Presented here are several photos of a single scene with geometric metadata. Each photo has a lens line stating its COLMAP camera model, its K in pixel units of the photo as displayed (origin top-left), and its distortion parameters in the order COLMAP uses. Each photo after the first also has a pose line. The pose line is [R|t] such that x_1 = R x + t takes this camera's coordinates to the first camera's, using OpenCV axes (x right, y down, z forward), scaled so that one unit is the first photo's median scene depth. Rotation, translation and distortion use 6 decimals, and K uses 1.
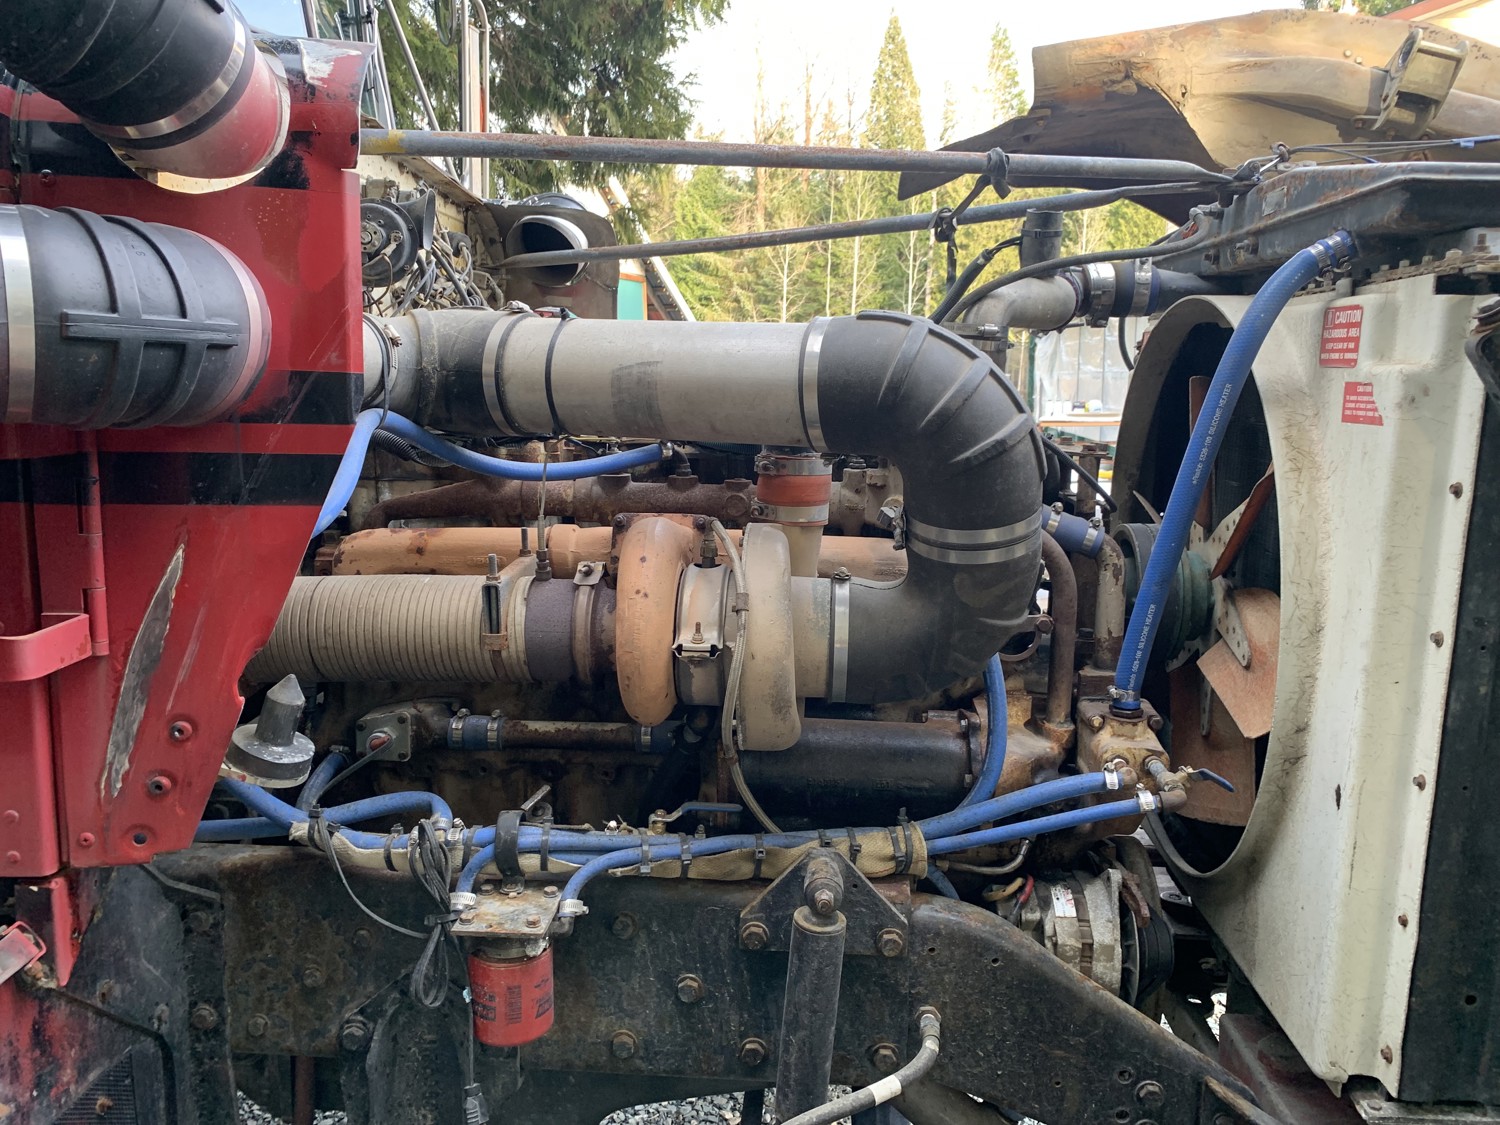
lens RADIAL K [[1148.6, 0, 737.0], [0, 1148.6, 553.0], [0, 0, 1]] dist [-0.011297, 0.004375]
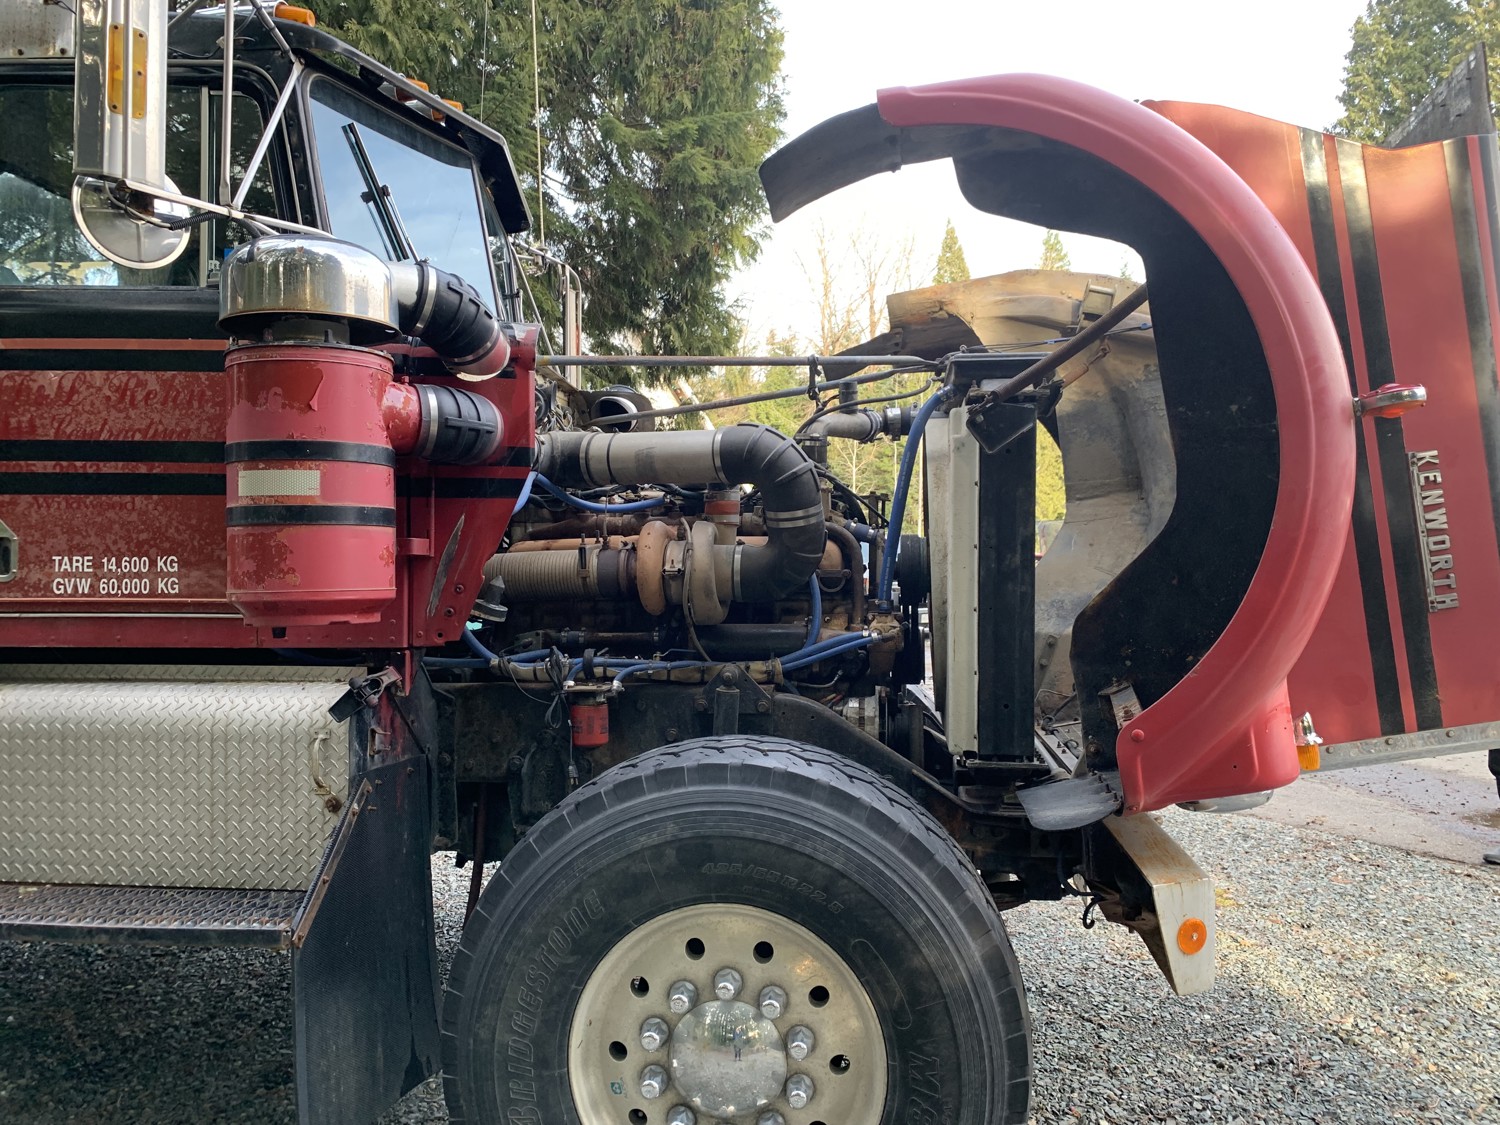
lens RADIAL K [[1133.5, 0, 749.2], [0, 1133.5, 554.5], [0, 0, 1]] dist [0.055719, -0.067435]
pose [[0.998011, -0.023279, -0.058581, 0.225079], [0.013468, 0.986597, -0.162622, 0.377505], [0.061581, 0.161509, 0.984948, -1.087189]]
